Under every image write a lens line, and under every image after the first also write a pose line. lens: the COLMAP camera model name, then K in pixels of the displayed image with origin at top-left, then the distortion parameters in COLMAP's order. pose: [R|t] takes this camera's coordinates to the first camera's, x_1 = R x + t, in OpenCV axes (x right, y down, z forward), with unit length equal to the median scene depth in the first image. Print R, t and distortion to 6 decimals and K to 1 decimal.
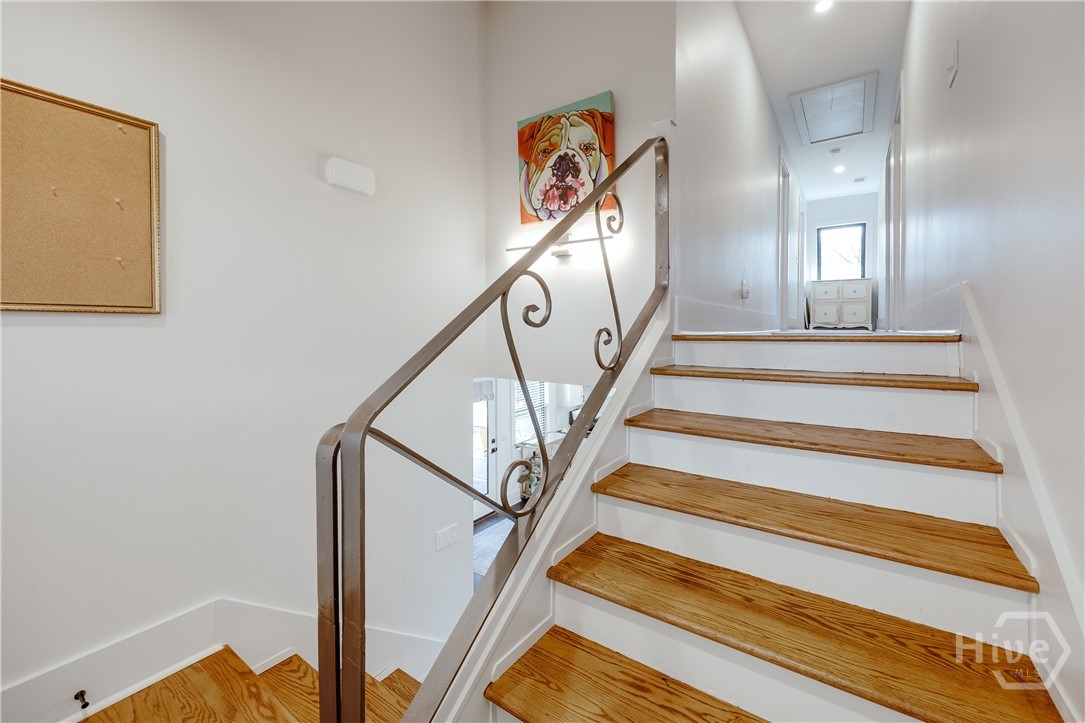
lens RADIAL K [[435.9, 0, 562.1], [0, 435.9, 335.9], [0, 0, 1]] dist [-0.001987, -0.000238]
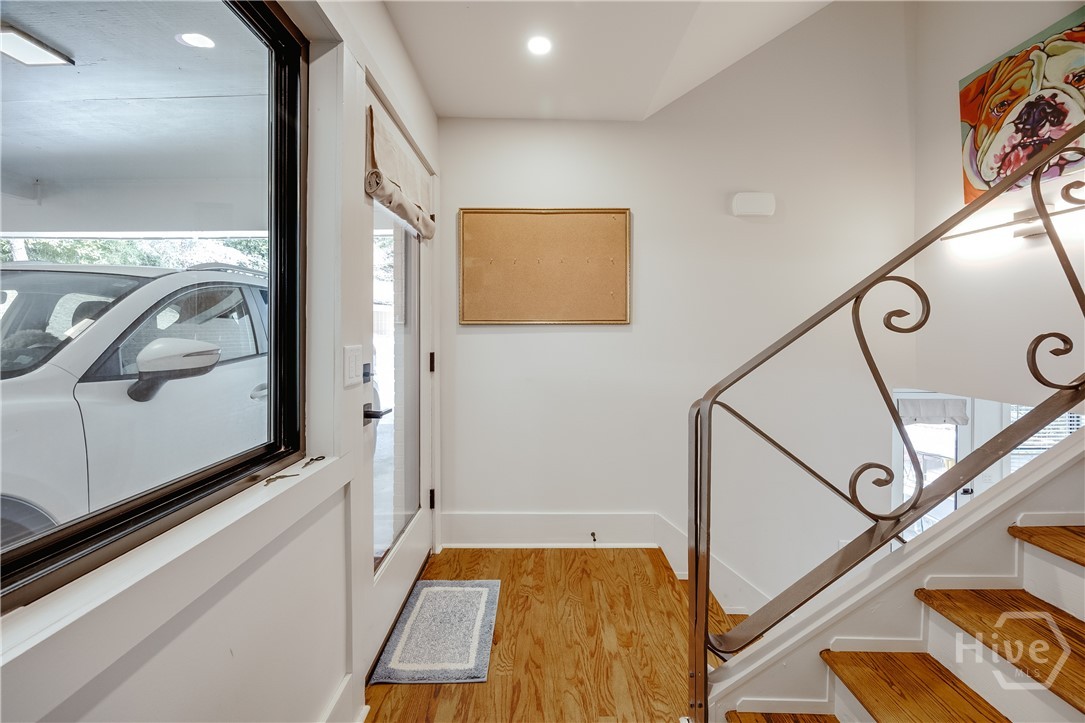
lens RADIAL K [[608.6, 0, 543.3], [0, 608.6, 354.6], [0, 0, 1]] dist [-0.001852, -0.000193]
pose [[0.560167, 0.033824, -0.827689, 0.415324], [-0.012488, 0.999397, 0.032389, -0.003359], [0.828285, -0.007807, 0.560252, -0.288572]]
